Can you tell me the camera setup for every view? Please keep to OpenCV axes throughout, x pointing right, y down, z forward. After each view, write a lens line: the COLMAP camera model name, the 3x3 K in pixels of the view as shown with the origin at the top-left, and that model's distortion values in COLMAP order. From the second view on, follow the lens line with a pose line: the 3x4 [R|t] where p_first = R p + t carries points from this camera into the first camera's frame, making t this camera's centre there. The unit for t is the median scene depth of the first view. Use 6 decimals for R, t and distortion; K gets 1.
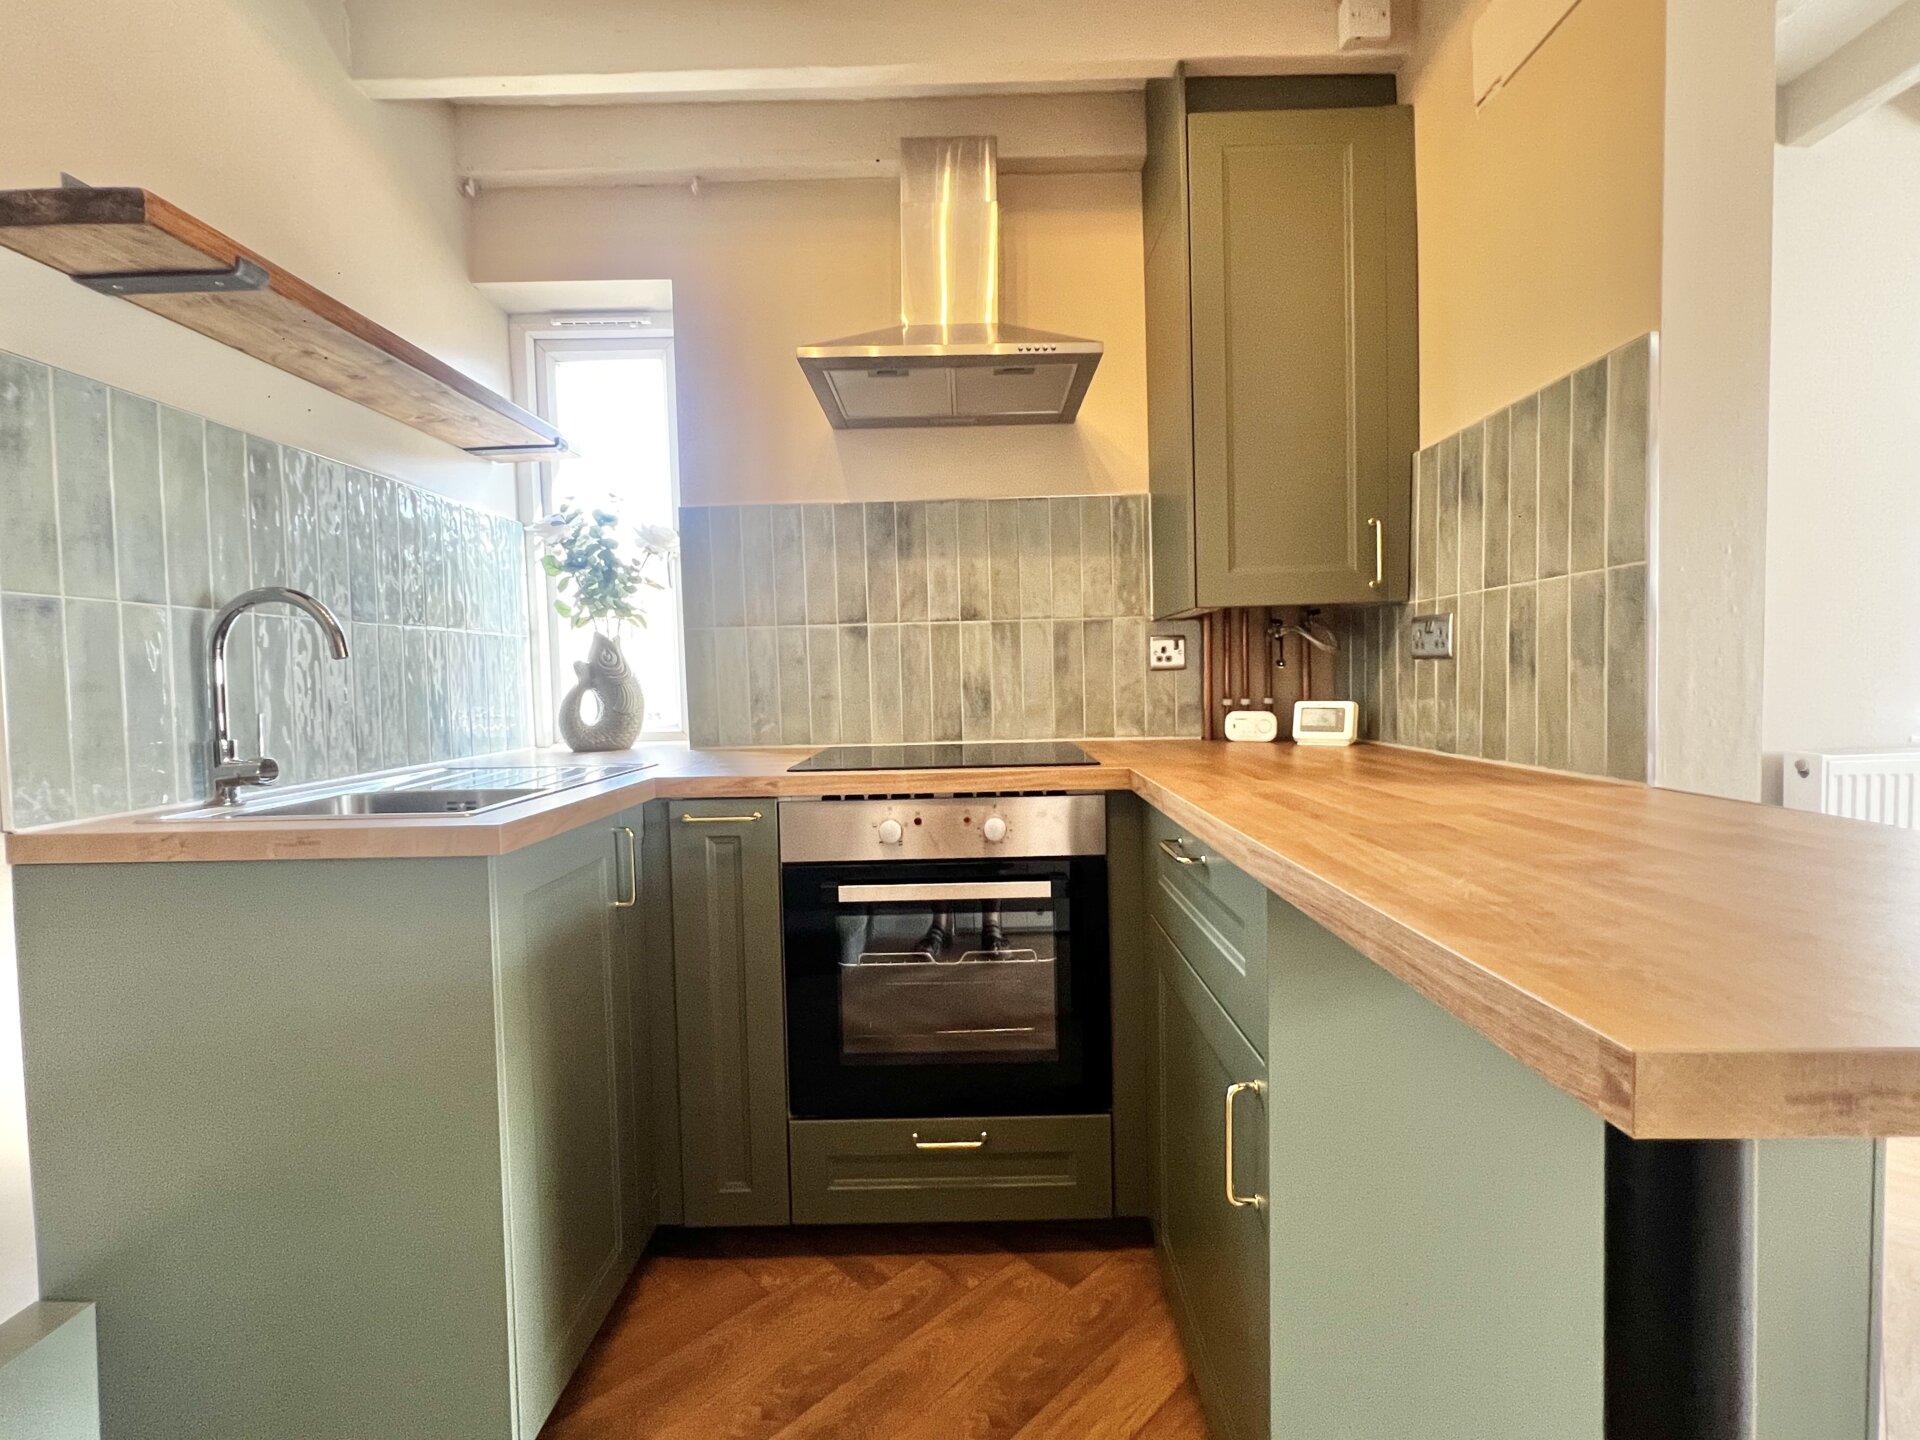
lens RADIAL K [[878.2, 0, 961.5], [0, 878.2, 714.8], [0, 0, 1]] dist [-0.004160, 0.000367]
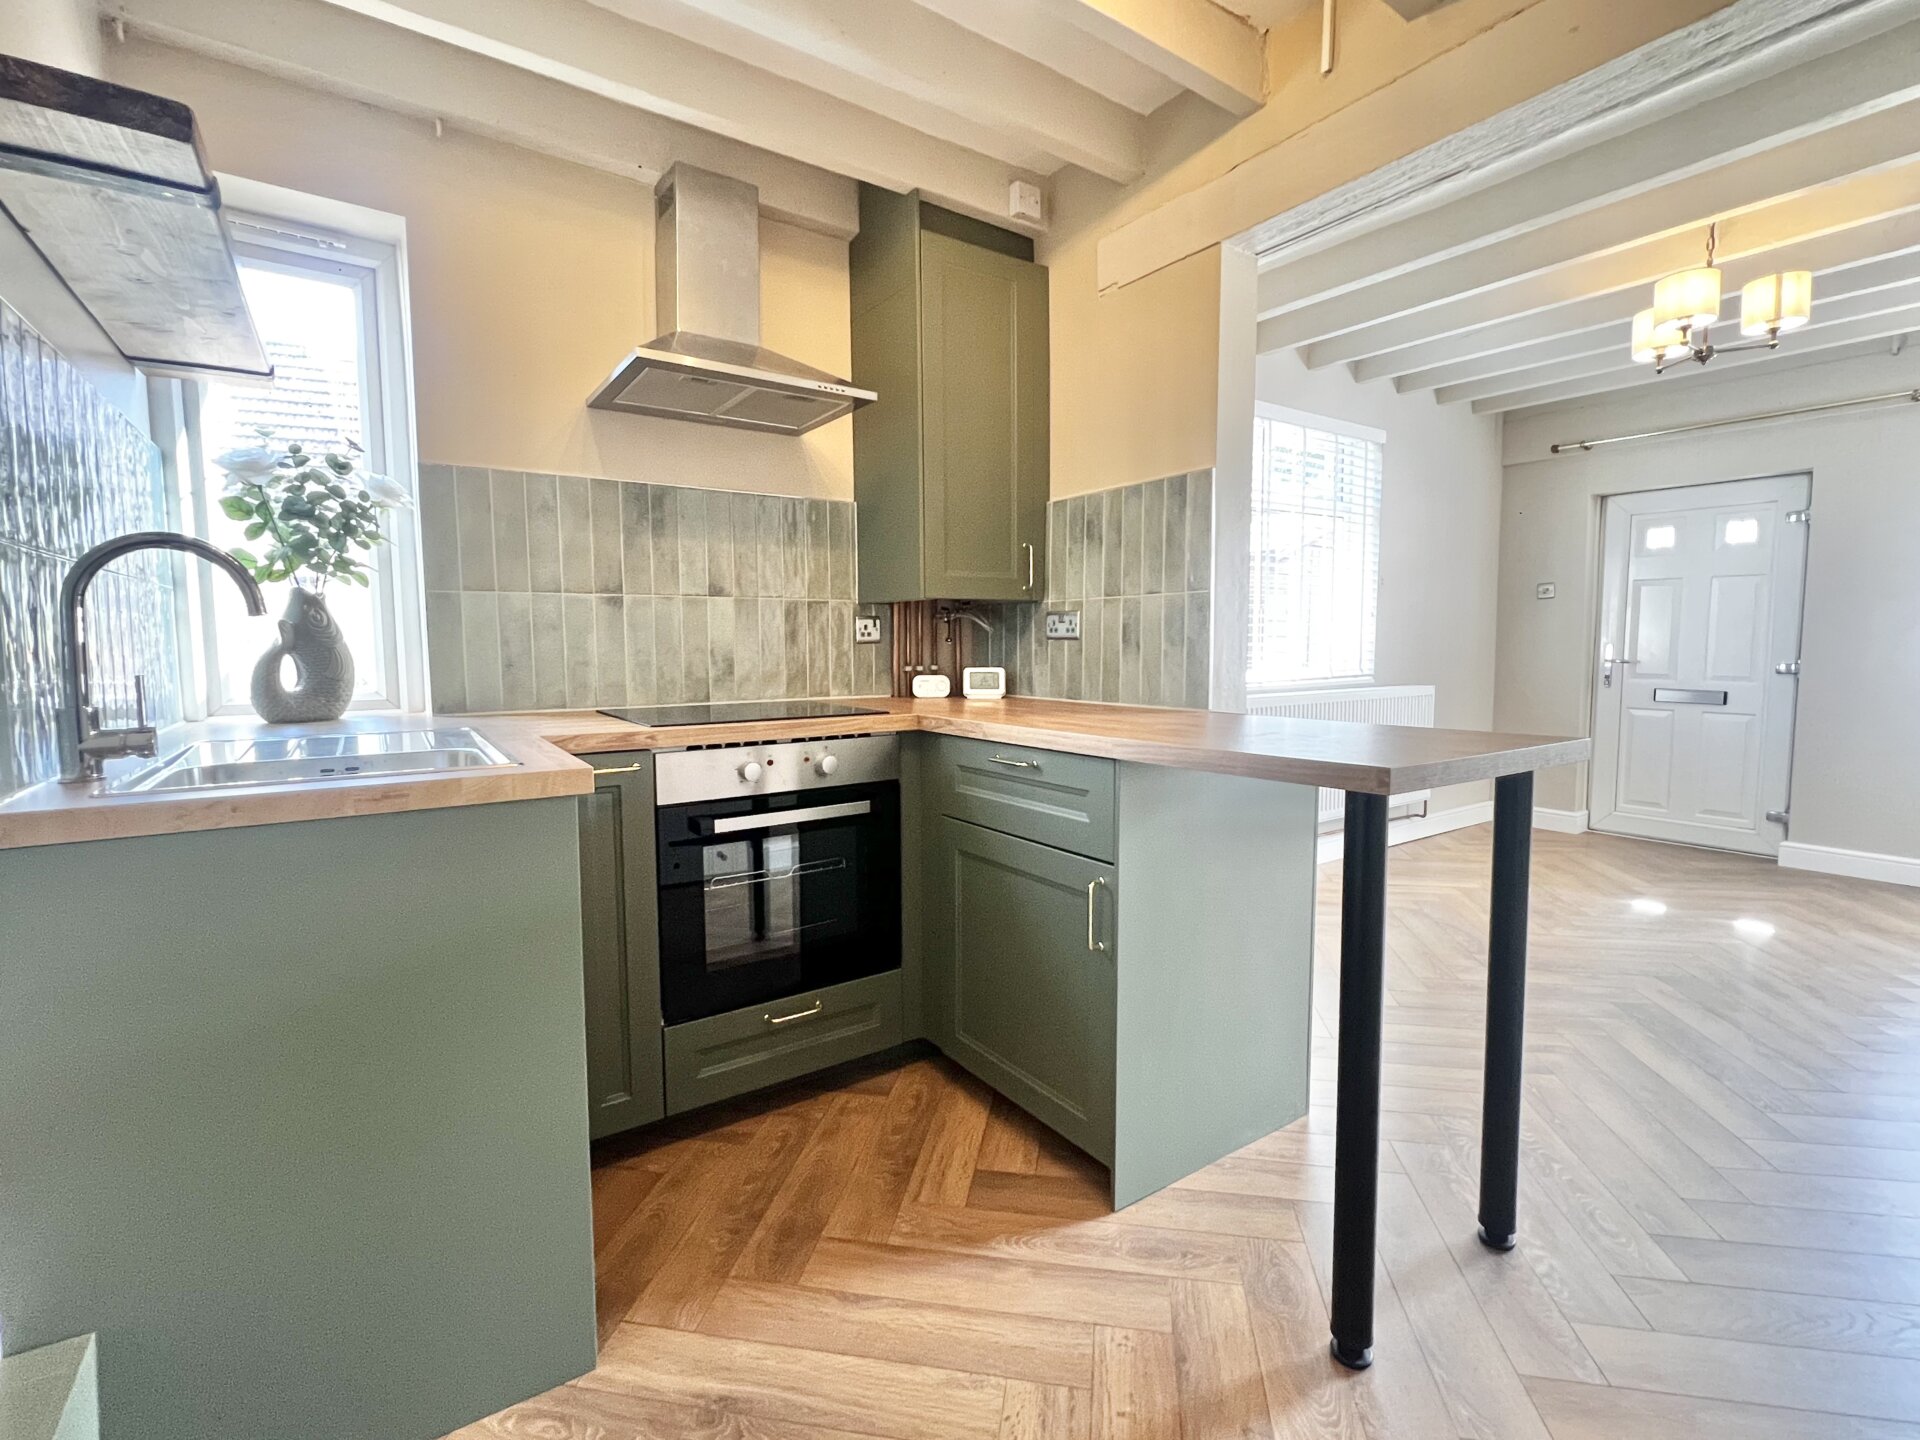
lens RADIAL K [[878.2, 0, 955.0], [0, 878.2, 712.4], [0, 0, 1]] dist [-0.004160, 0.000367]
pose [[0.816172, -0.026249, 0.577212, -0.461841], [0.009641, 0.999447, 0.031819, 0.011616], [-0.577728, -0.020405, 0.815974, -0.133614]]
